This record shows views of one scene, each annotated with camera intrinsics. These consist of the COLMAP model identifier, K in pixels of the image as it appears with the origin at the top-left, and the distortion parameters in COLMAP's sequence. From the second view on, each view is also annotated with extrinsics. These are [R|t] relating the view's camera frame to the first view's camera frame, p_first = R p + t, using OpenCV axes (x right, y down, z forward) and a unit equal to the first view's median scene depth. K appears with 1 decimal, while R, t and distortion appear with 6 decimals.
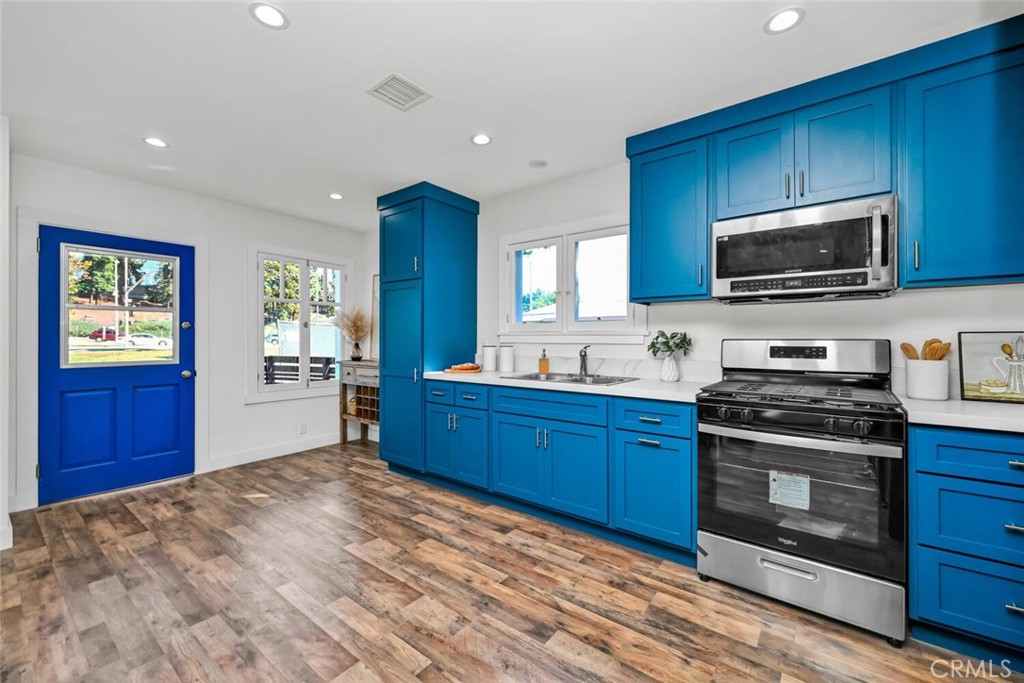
lens RADIAL K [[413.8, 0, 513.3], [0, 413.8, 335.8], [0, 0, 1]] dist [-0.000182, -0.000014]
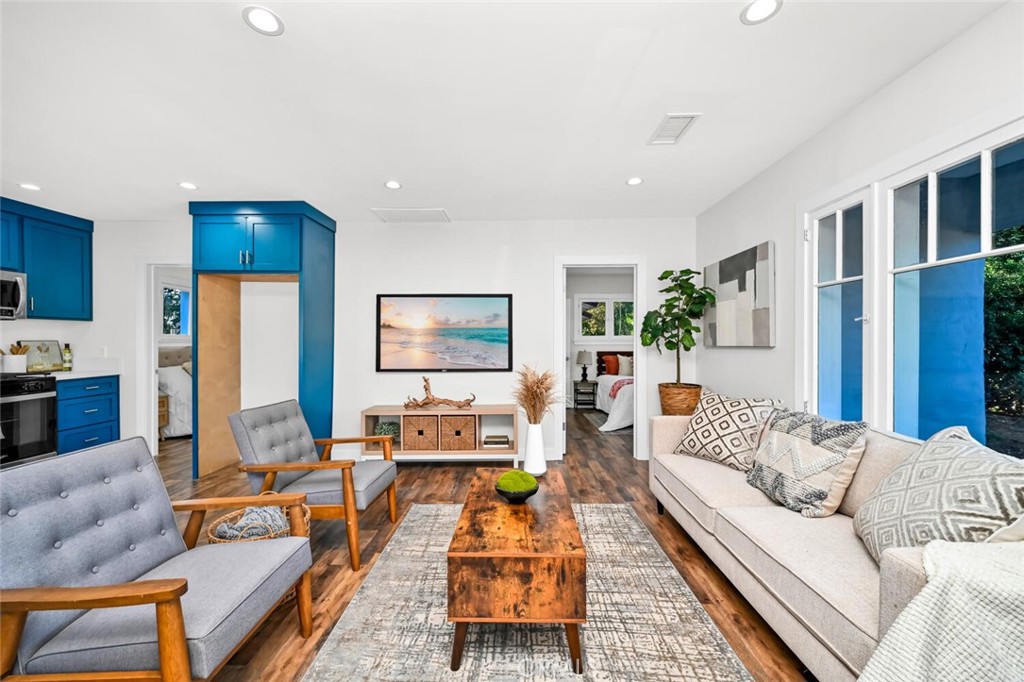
lens RADIAL K [[410.3, 0, 513.4], [0, 410.3, 343.5], [0, 0, 1]] dist [0.001676, 0.000263]
pose [[-0.600355, -0.005113, 0.799718, -1.617295], [-0.001278, 0.999984, 0.005433, -0.008129], [-0.799733, 0.002240, -0.600352, 0.224173]]
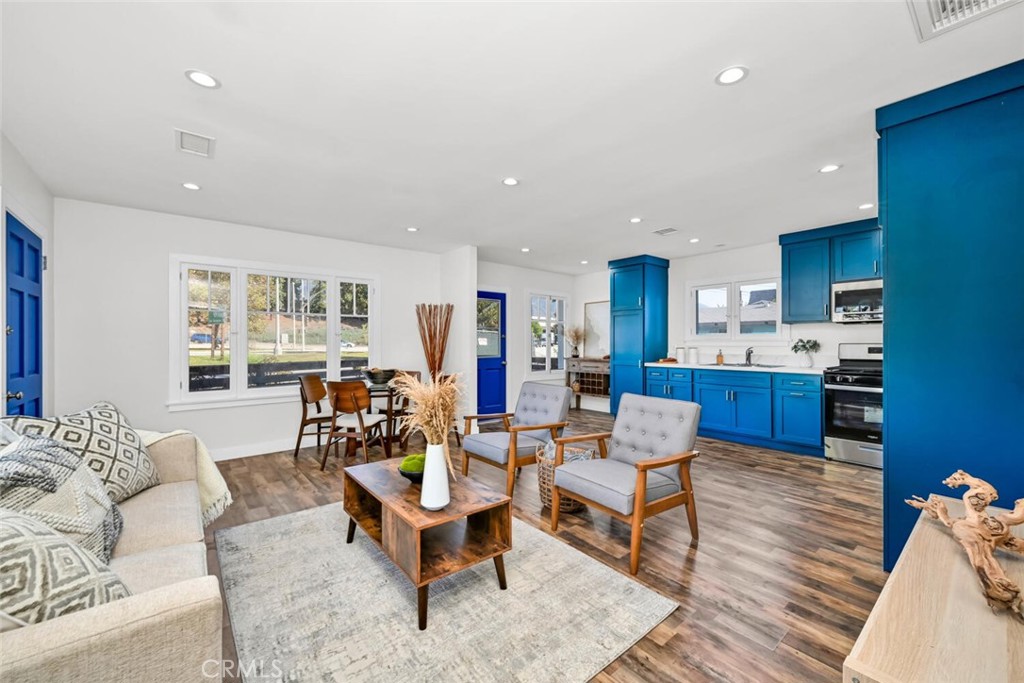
lens RADIAL K [[405.3, 0, 512.0], [0, 405.3, 341.5], [0, 0, 1]] dist [0.000725, 0.000231]
pose [[0.973490, -0.003677, -0.228702, -0.529153], [0.004187, 0.999990, 0.001742, -0.010774], [0.228693, -0.002654, 0.973495, -1.152833]]
